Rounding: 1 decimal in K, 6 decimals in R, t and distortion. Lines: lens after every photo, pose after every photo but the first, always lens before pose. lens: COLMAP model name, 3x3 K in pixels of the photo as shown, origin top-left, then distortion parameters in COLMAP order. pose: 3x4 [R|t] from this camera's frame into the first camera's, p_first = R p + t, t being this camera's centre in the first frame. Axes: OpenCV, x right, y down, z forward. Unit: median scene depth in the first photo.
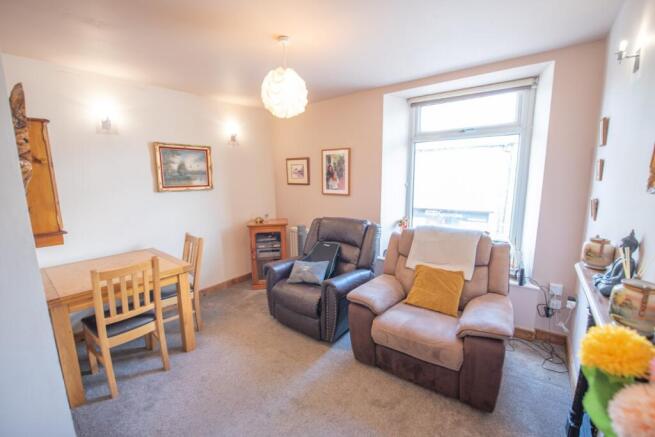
lens RADIAL K [[283.8, 0, 327.7], [0, 283.8, 218.2], [0, 0, 1]] dist [-0.002238, -0.000087]
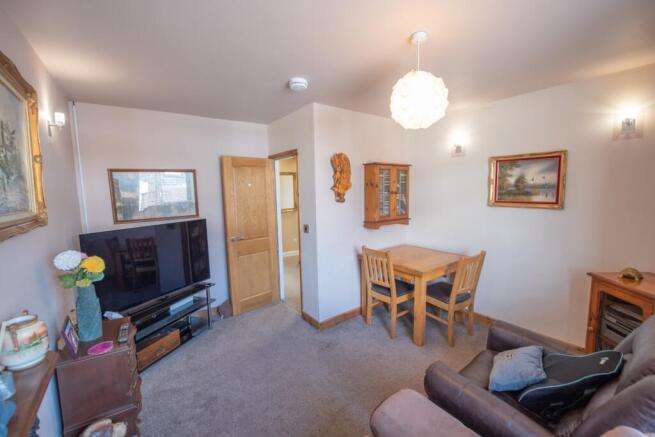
lens RADIAL K [[283.8, 0, 327.5], [0, 283.8, 220.0], [0, 0, 1]] dist [-0.002238, -0.000087]
pose [[-0.281920, 0.118072, -0.952145, 0.485233], [-0.132180, 0.978156, 0.160434, -0.119723], [0.950289, 0.171084, -0.260155, 0.669135]]
